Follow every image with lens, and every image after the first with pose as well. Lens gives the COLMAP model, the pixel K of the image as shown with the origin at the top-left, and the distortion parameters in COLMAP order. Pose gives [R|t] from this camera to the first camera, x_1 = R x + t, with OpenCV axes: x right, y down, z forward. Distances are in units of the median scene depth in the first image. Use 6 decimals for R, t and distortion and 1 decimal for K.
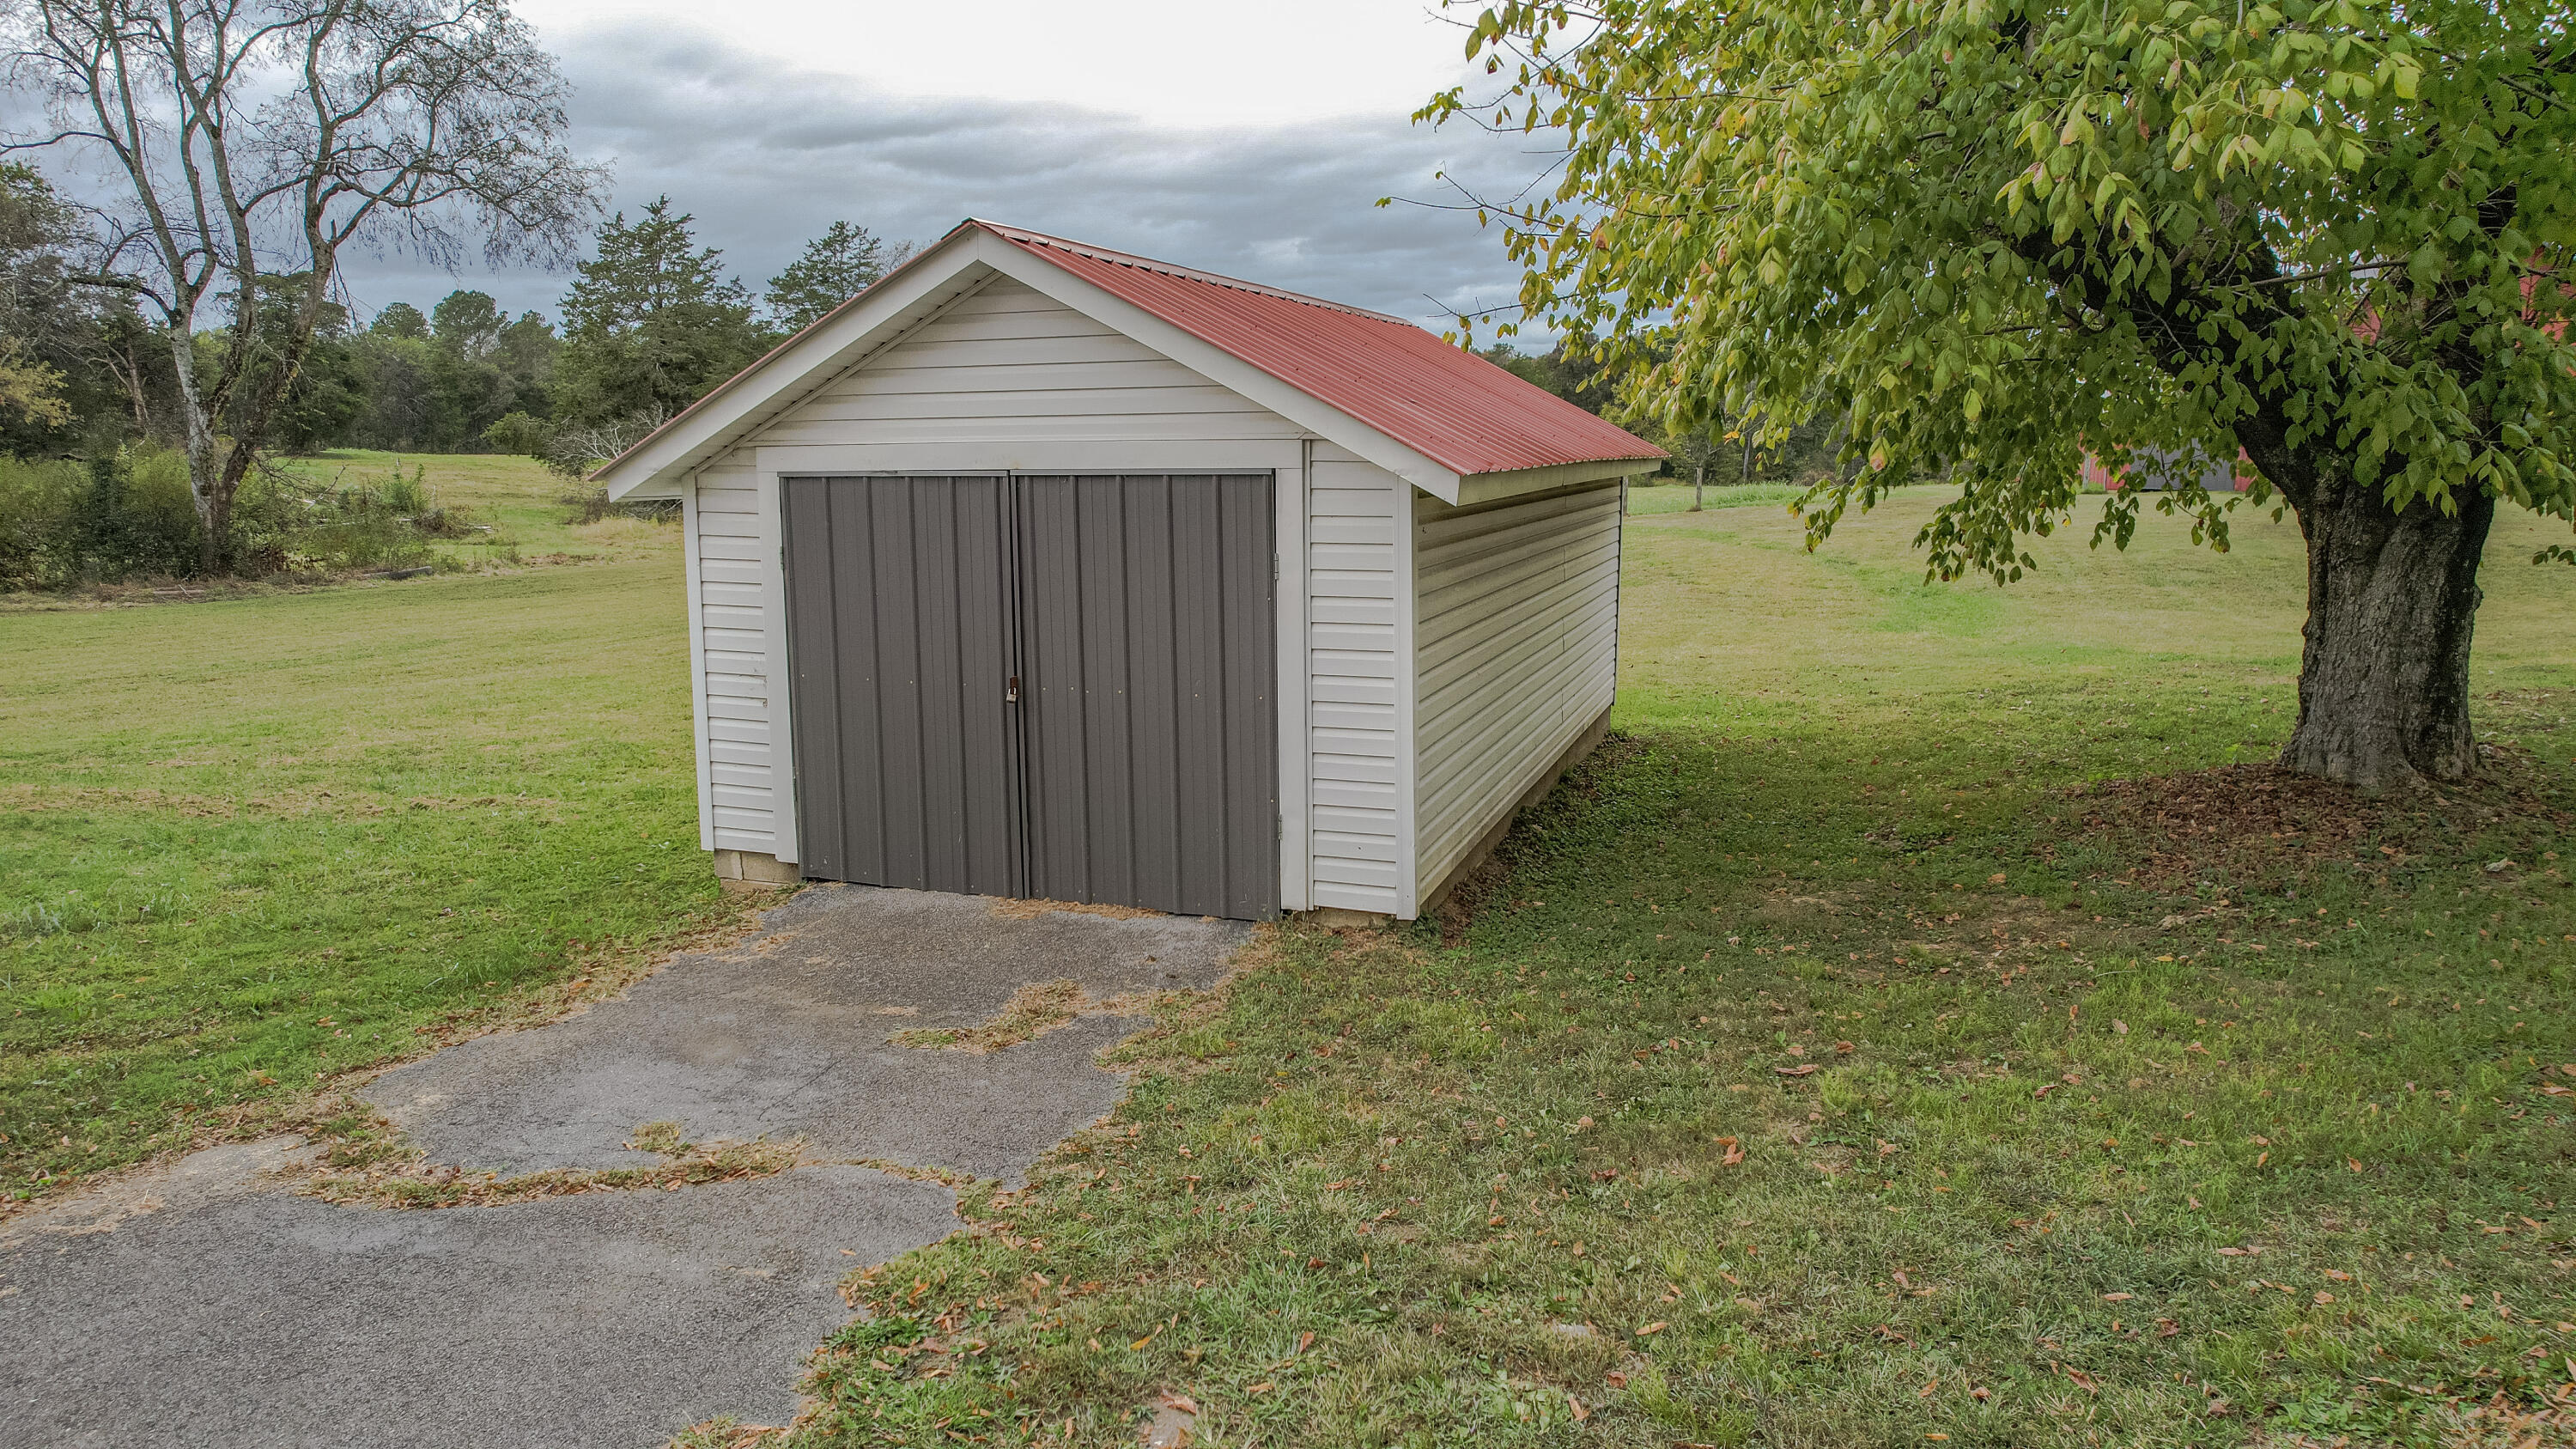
lens RADIAL K [[1648.1, 0, 1288.0], [0, 1648.1, 724.5], [0, 0, 1]] dist [-0.072114, 0.066352]
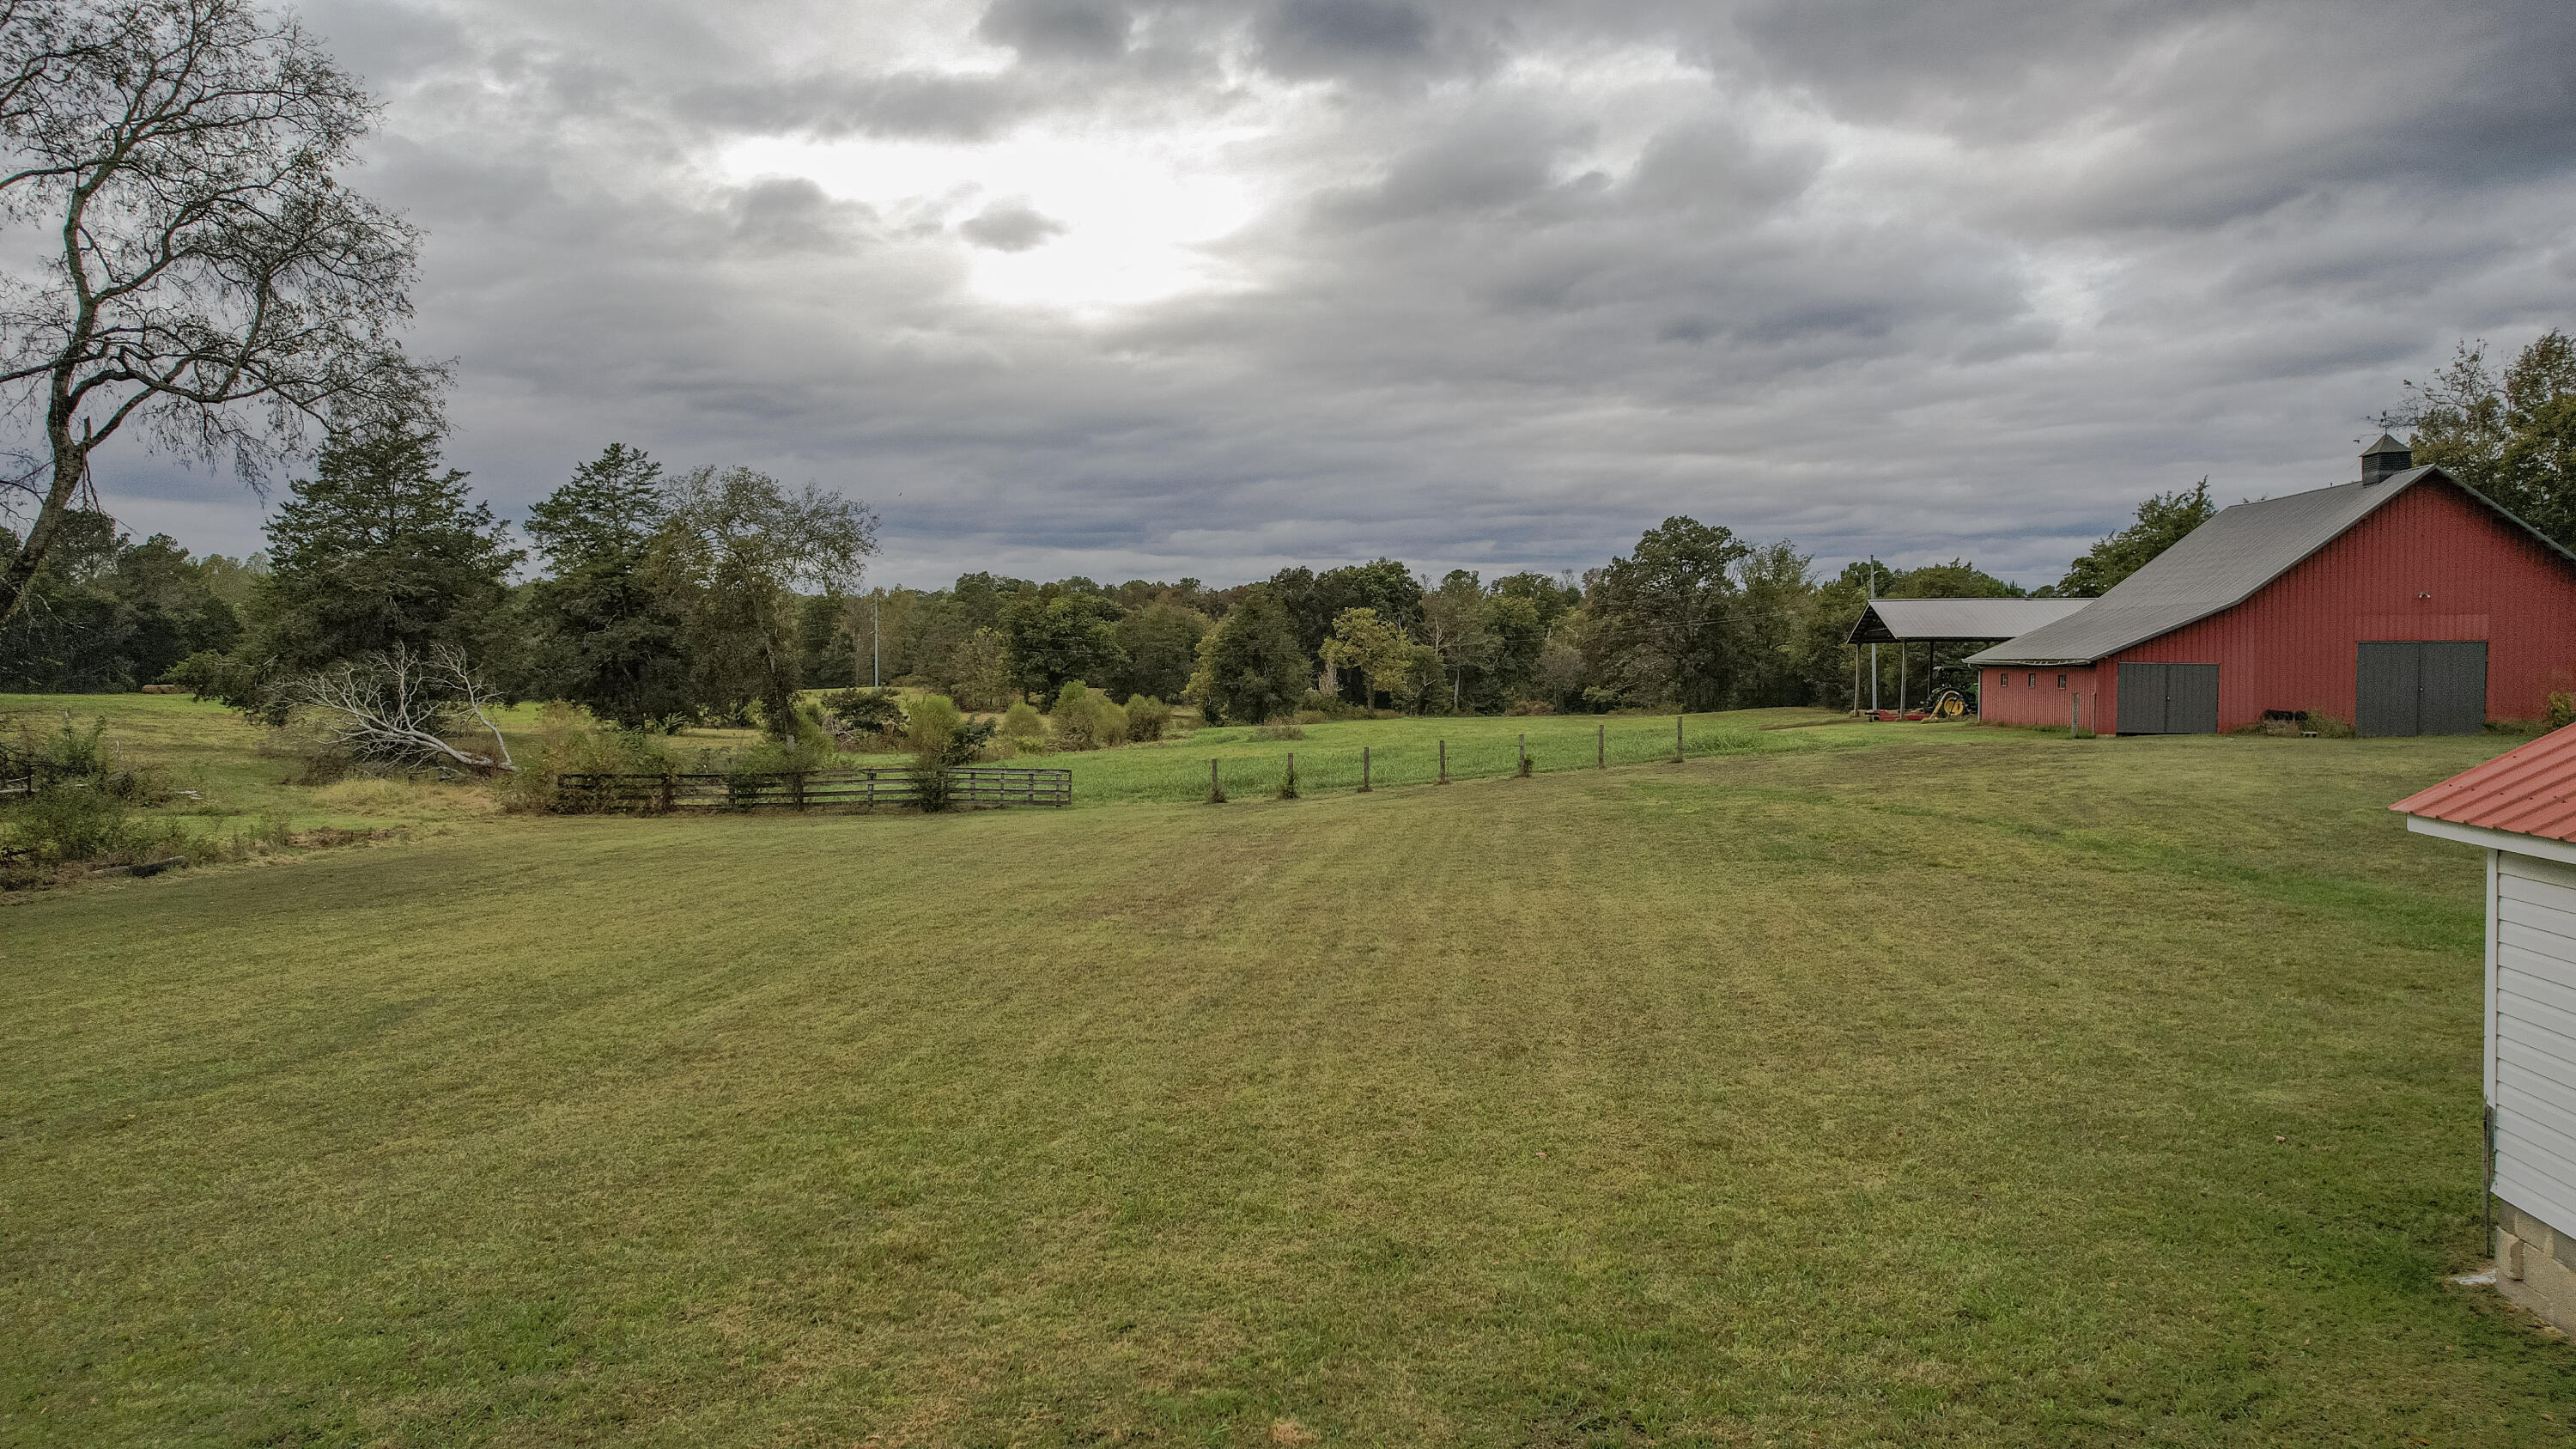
lens RADIAL K [[1648.1, 0, 1288.0], [0, 1648.1, 724.5], [0, 0, 1]] dist [-0.072114, 0.066352]
pose [[0.980803, -0.008792, 0.194801, -0.086422], [0.035817, 0.990109, -0.135649, -0.019323], [-0.191681, 0.140022, 0.971418, 0.075701]]
